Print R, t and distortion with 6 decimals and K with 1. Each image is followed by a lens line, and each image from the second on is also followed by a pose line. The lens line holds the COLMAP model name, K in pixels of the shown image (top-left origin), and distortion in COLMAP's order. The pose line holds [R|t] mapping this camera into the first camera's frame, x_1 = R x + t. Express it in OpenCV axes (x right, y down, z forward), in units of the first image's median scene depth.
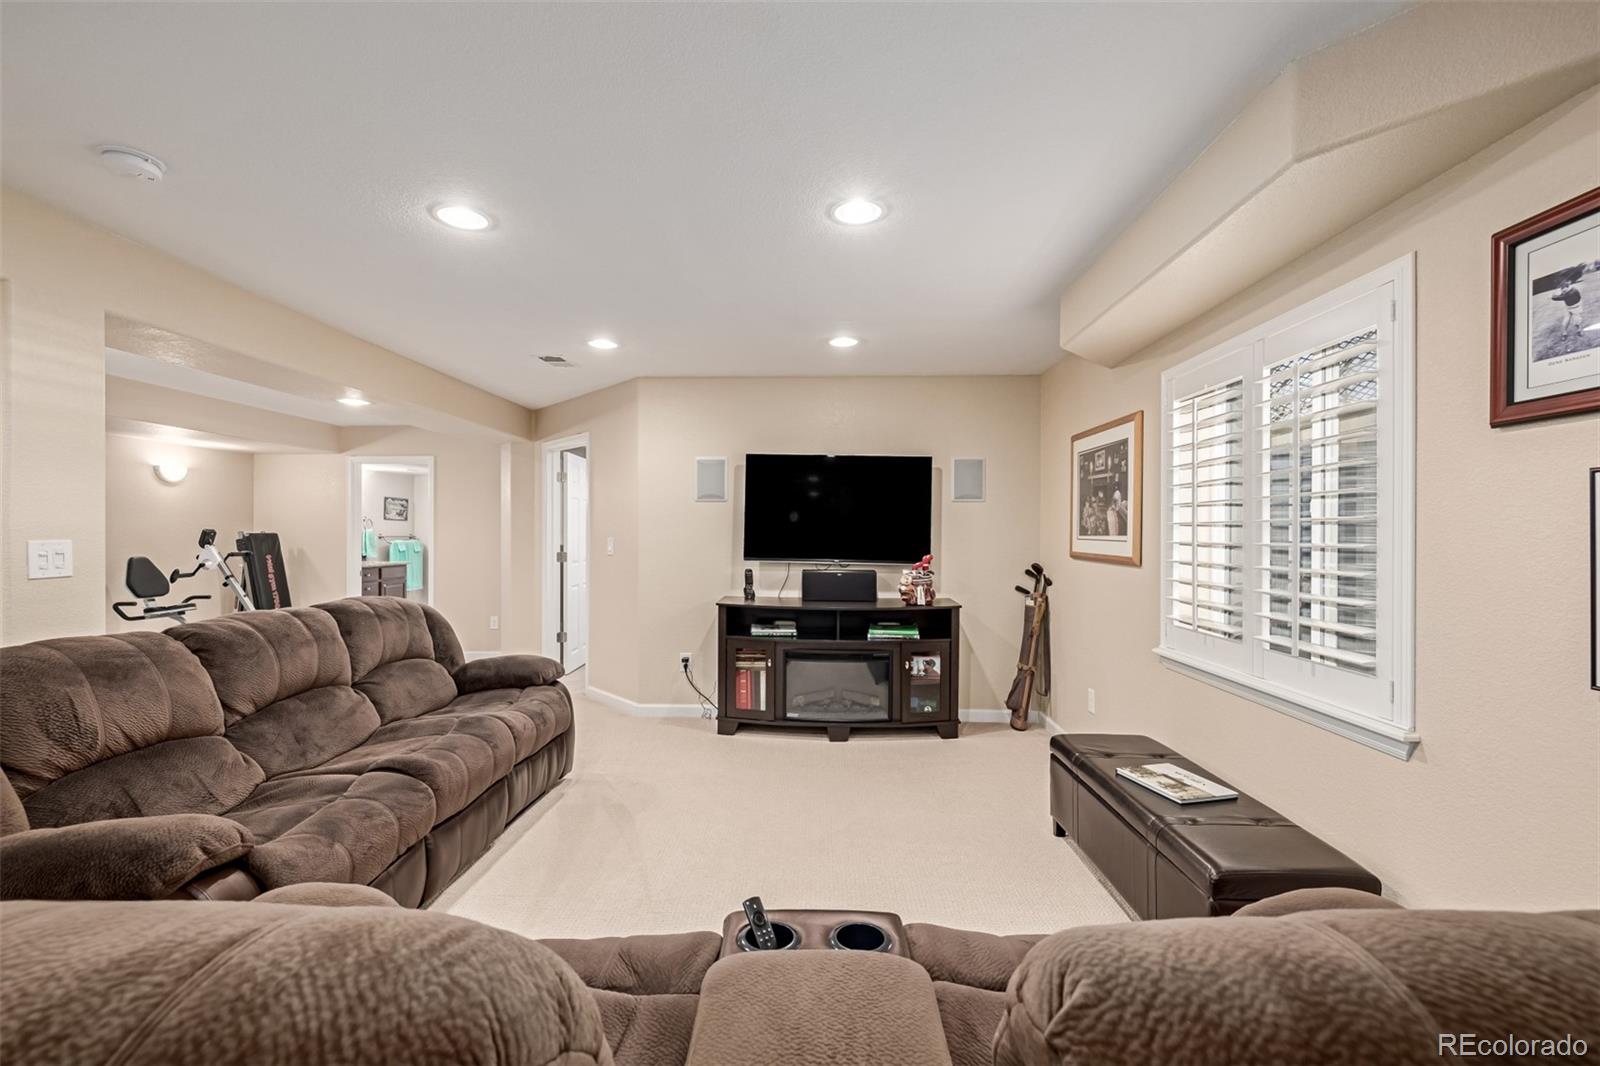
lens RADIAL K [[674.7, 0, 804.5], [0, 674.7, 536.7], [0, 0, 1]] dist [0.003072, 0.000533]
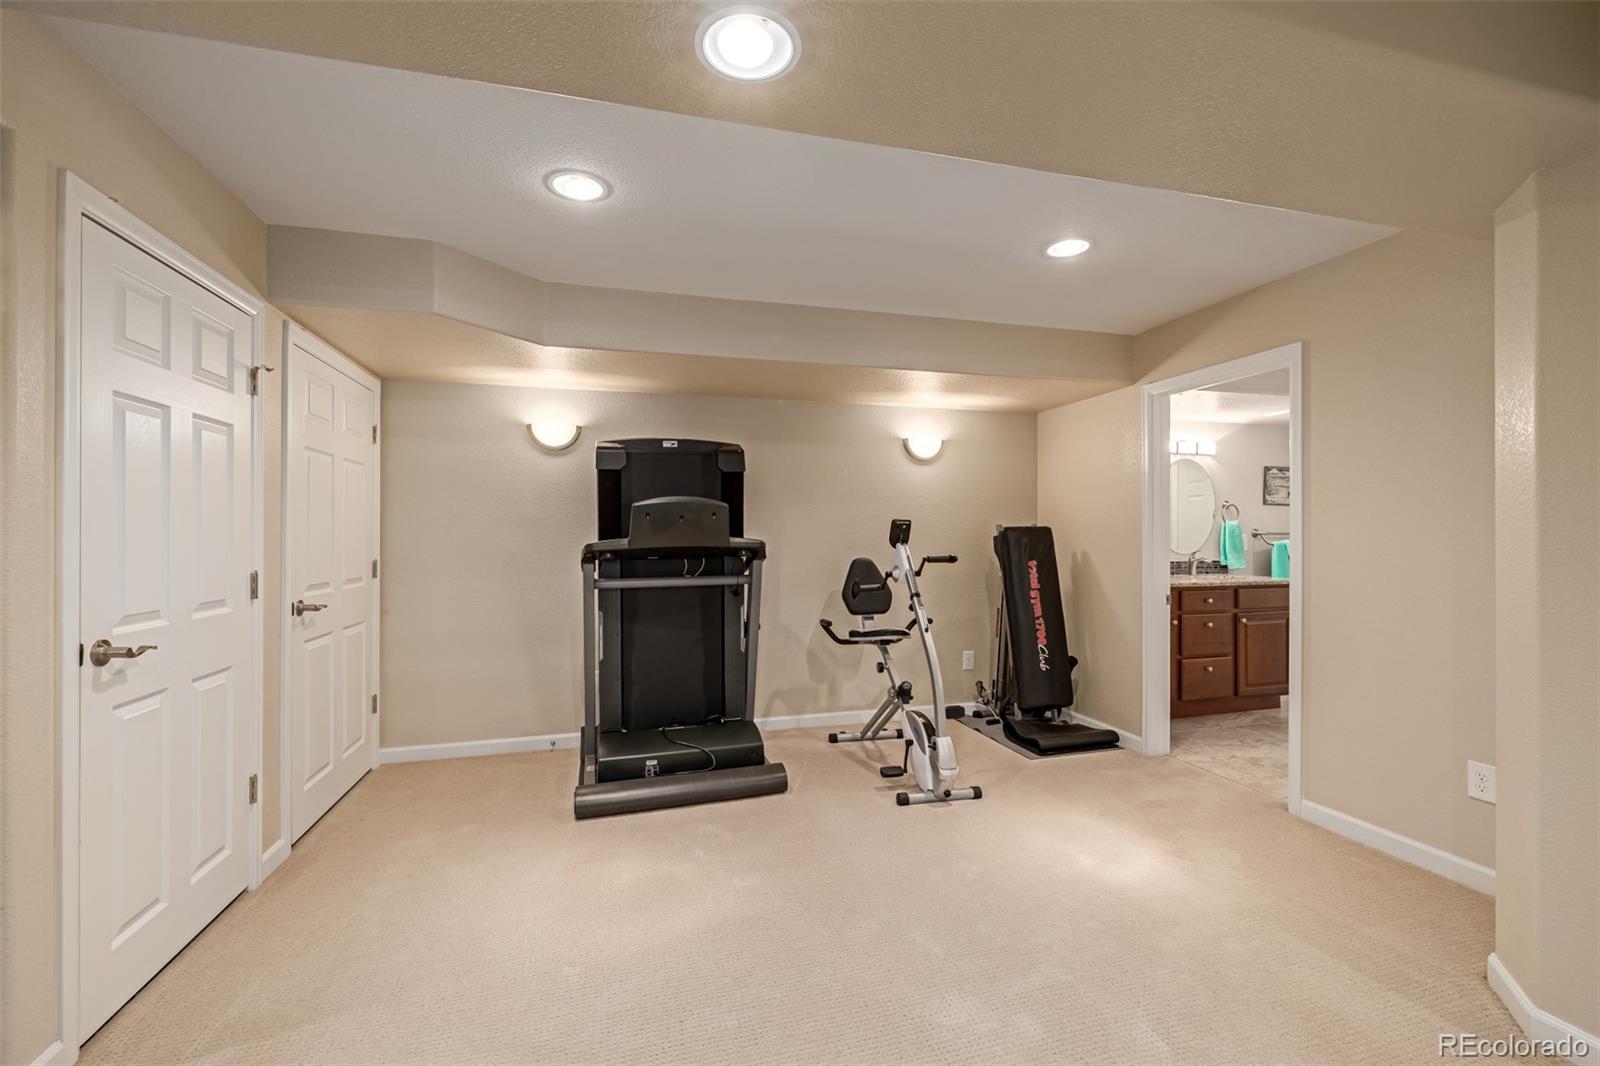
lens RADIAL K [[674.7, 0, 803.2], [0, 674.7, 538.3], [0, 0, 1]] dist [0.003072, 0.000533]
pose [[0.300680, -0.001041, -0.953724, -0.223244], [-0.000557, 0.999999, -0.001267, 0.006064], [0.953725, 0.000912, 0.300679, 0.545781]]
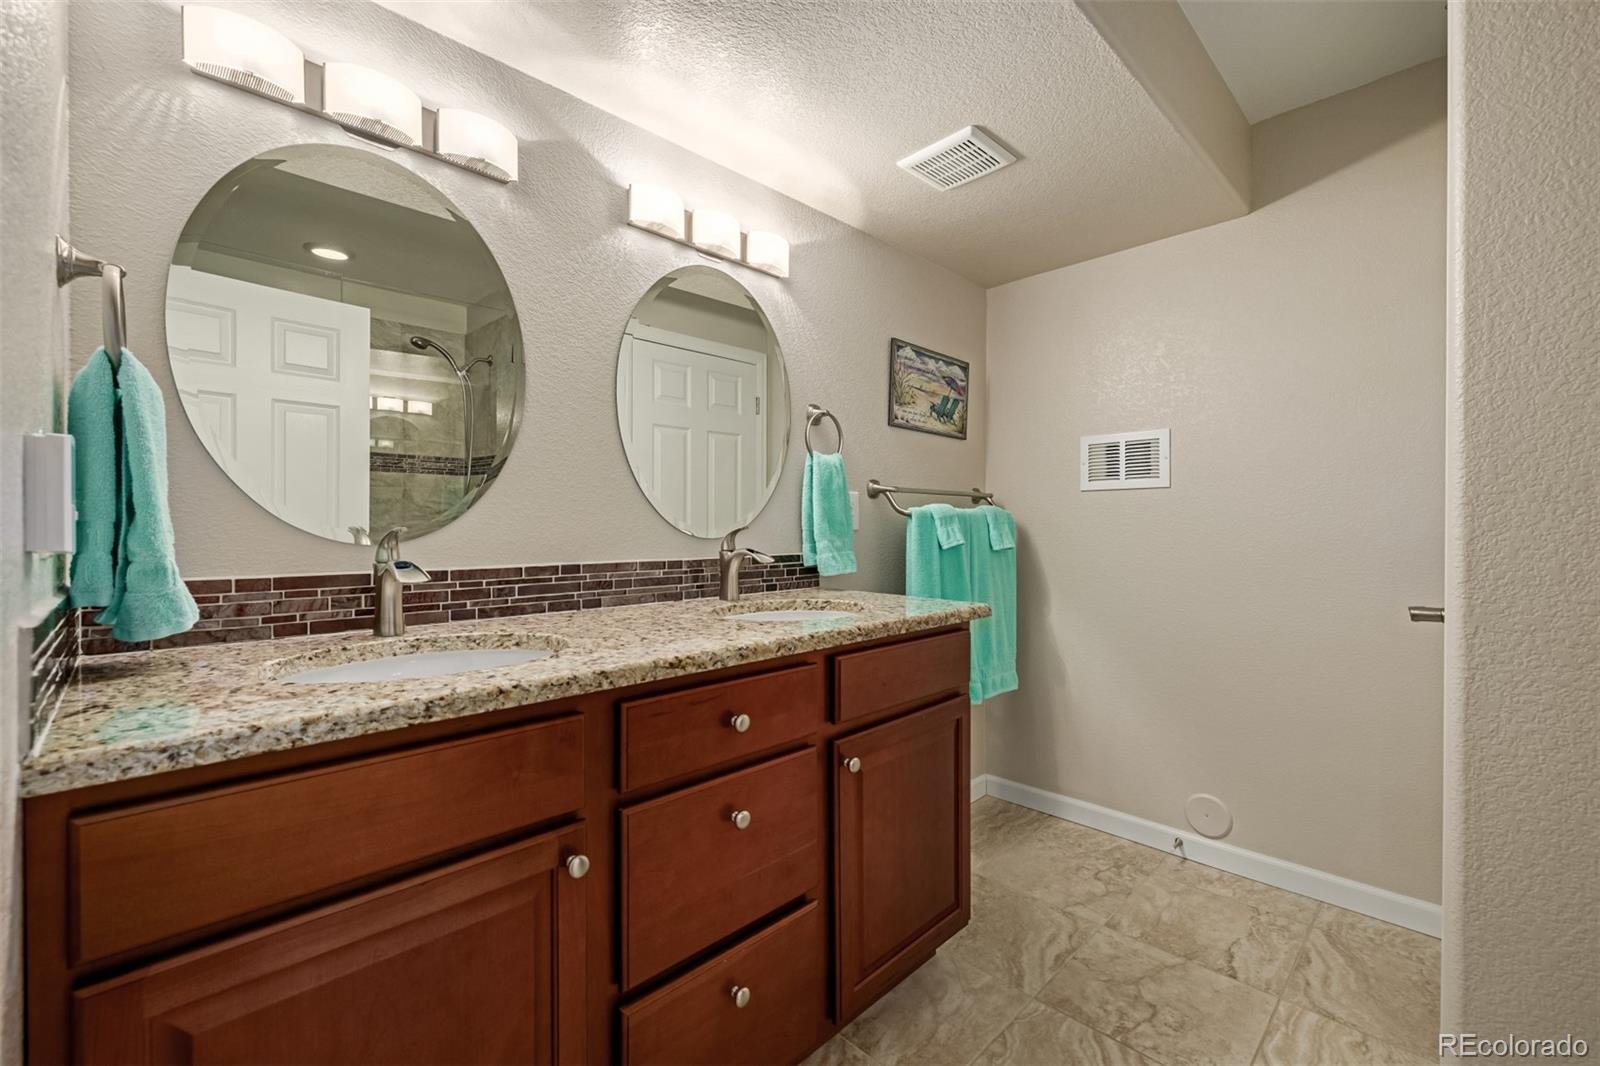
lens RADIAL K [[674.7, 0, 802.9], [0, 674.7, 532.6], [0, 0, 1]] dist [0.003072, 0.000533]
pose [[0.728718, 0.003786, -0.684803, -0.583451], [-0.000613, 0.999988, 0.004876, 0.018018], [0.684813, -0.003133, 0.728712, 0.982027]]
